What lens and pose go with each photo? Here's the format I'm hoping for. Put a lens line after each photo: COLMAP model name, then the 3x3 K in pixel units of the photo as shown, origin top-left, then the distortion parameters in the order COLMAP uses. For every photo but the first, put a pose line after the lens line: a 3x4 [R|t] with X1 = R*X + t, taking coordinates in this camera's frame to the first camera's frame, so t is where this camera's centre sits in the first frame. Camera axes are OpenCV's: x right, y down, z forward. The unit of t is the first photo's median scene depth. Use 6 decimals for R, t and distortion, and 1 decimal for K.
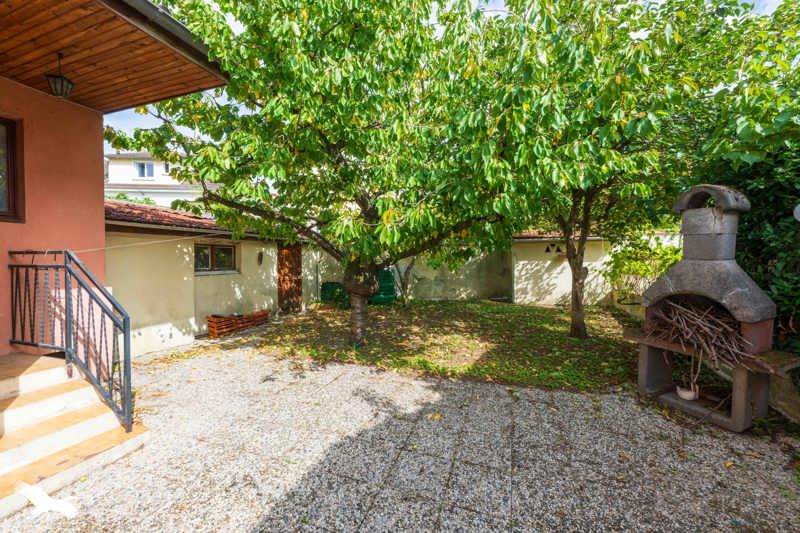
lens RADIAL K [[315.6, 0, 401.1], [0, 315.6, 267.0], [0, 0, 1]] dist [0.000467, 0.000004]
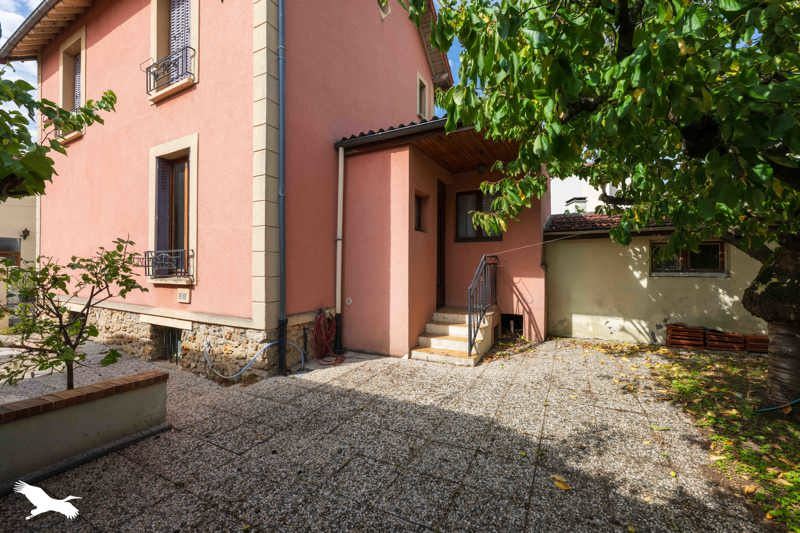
lens RADIAL K [[315.6, 0, 402.8], [0, 315.6, 265.6], [0, 0, 1]] dist [0.000467, 0.000004]
pose [[-0.154176, -0.005717, -0.988027, 0.769995], [-0.012956, 0.999909, -0.003764, 0.015392], [0.987958, 0.012221, -0.154237, 0.711734]]
